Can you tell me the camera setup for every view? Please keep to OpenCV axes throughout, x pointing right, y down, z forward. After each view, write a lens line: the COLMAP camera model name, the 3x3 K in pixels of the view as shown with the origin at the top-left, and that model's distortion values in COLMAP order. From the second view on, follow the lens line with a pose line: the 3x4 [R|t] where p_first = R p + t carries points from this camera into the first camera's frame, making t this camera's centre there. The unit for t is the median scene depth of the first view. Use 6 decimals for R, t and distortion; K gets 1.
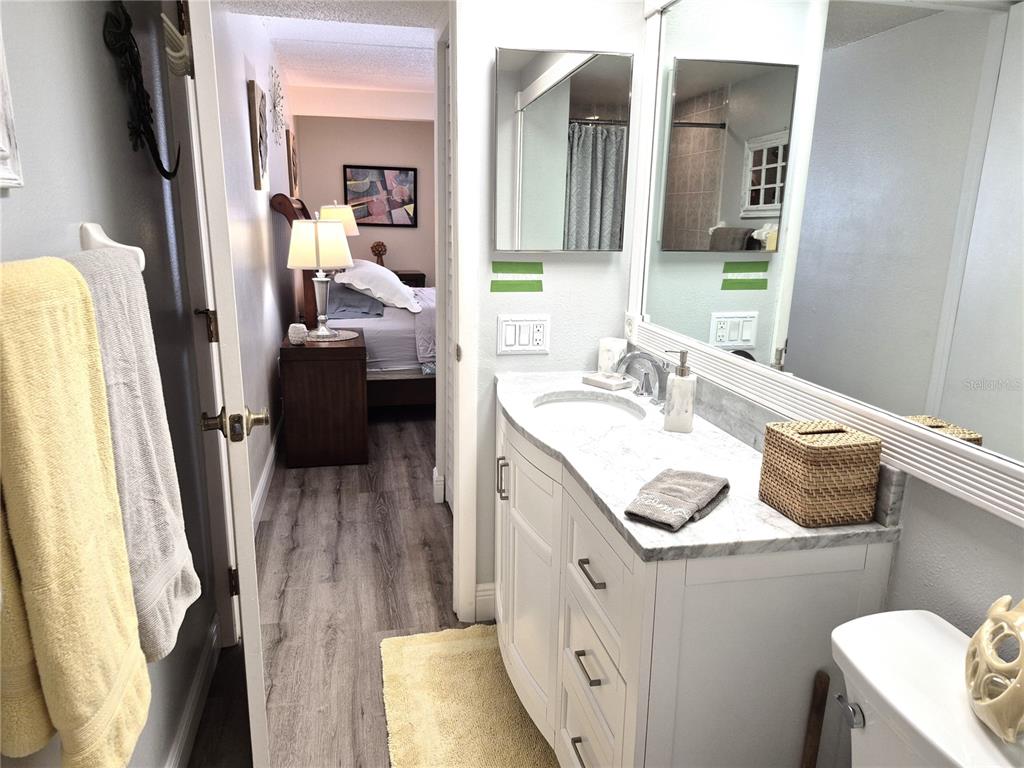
lens RADIAL K [[711.5, 0, 512.7], [0, 711.5, 384.4], [0, 0, 1]] dist [0.055397, -0.054898]
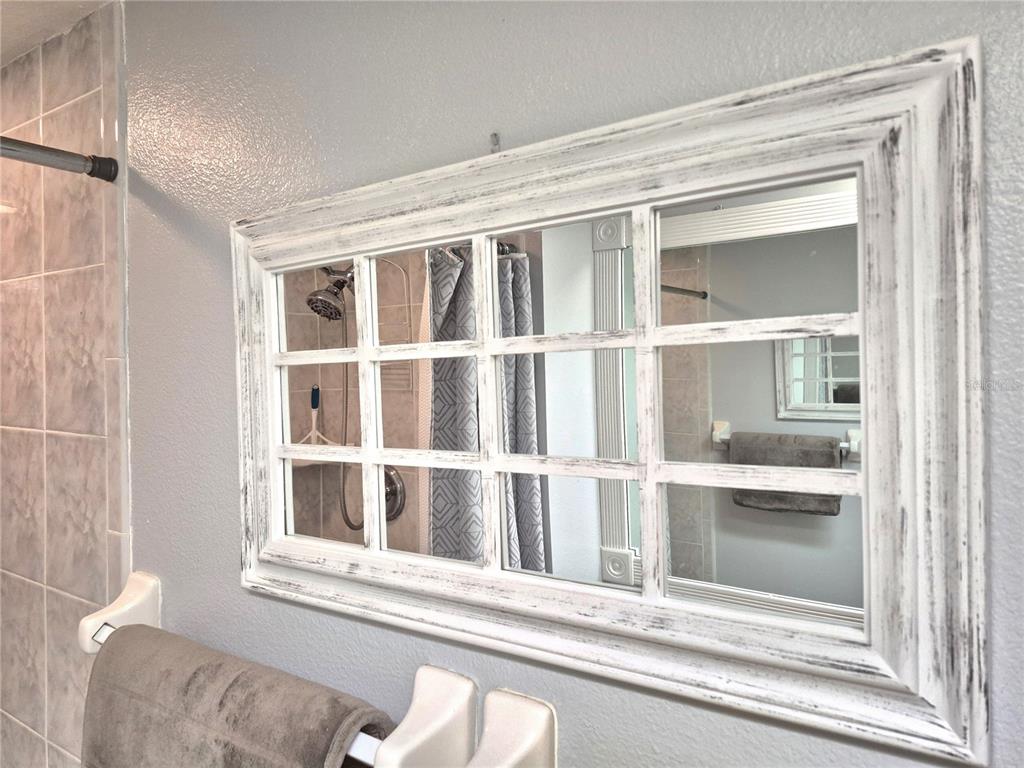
lens RADIAL K [[711.5, 0, 508.0], [0, 711.5, 381.0], [0, 0, 1]] dist [0.055397, -0.054898]
pose [[0.723387, -0.027819, 0.689882, 0.242328], [0.172657, 0.974731, -0.141738, -0.256509], [-0.668506, 0.221644, 0.709911, 0.824294]]
